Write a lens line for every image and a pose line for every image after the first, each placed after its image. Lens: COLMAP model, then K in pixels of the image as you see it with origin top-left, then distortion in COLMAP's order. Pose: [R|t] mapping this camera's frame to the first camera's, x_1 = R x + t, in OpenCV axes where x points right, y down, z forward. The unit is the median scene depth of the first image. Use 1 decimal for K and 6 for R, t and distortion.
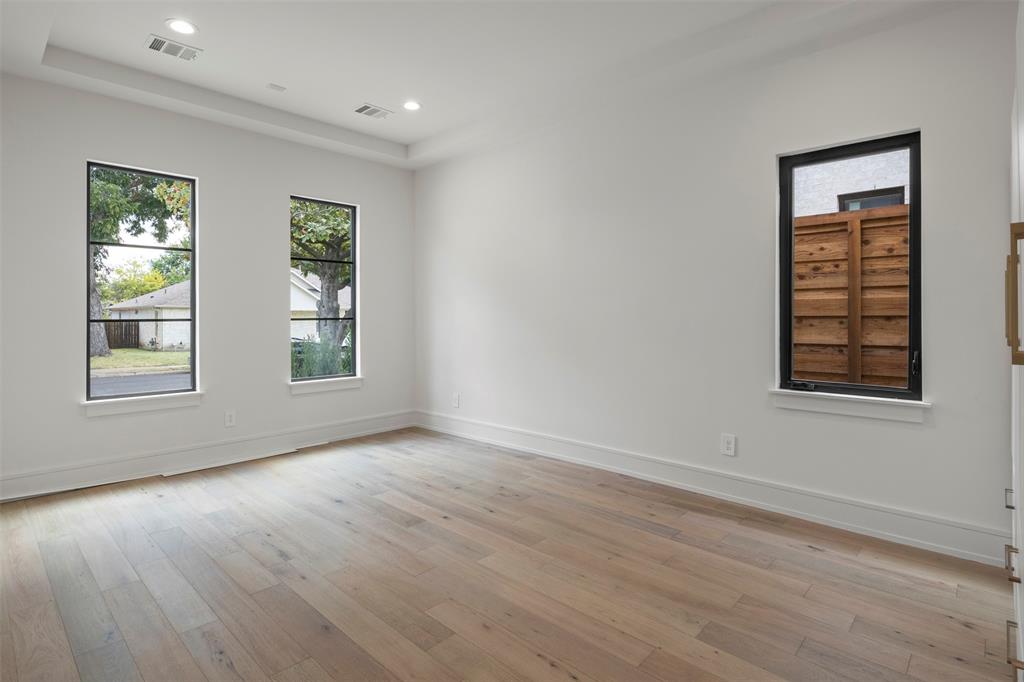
lens RADIAL K [[513.1, 0, 514.4], [0, 513.1, 326.0], [0, 0, 1]] dist [-0.005582, -0.000411]
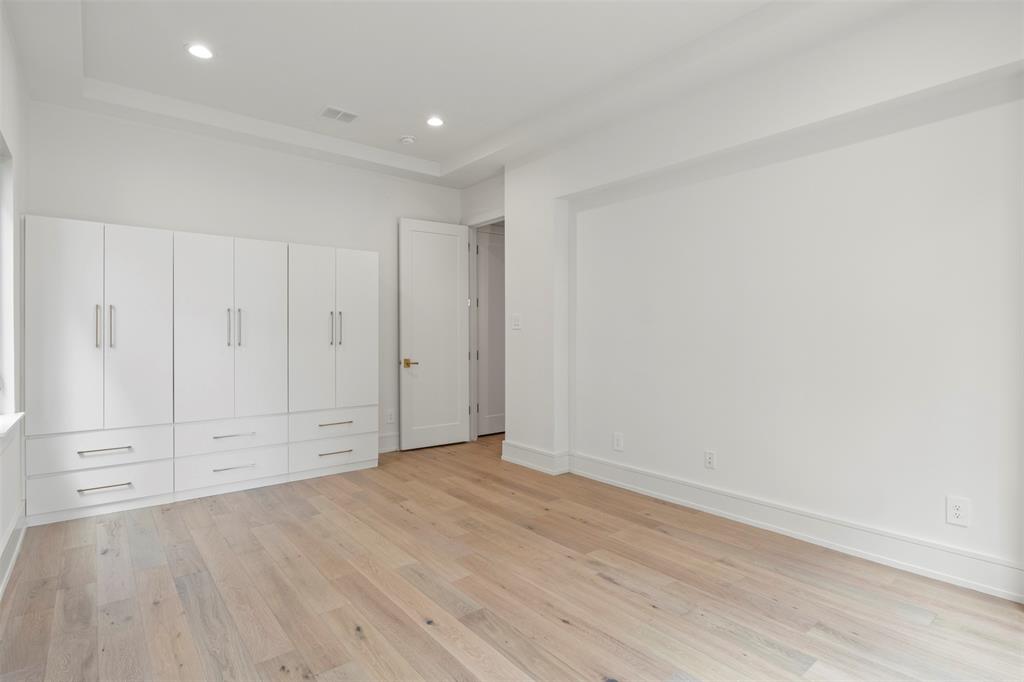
lens RADIAL K [[513.1, 0, 514.4], [0, 513.1, 326.0], [0, 0, 1]] dist [-0.005582, -0.000411]
pose [[-0.991583, 0.005269, 0.129367, -0.378905], [0.006499, 0.999938, 0.009086, -0.036593], [-0.129311, 0.009851, -0.991555, 1.858234]]
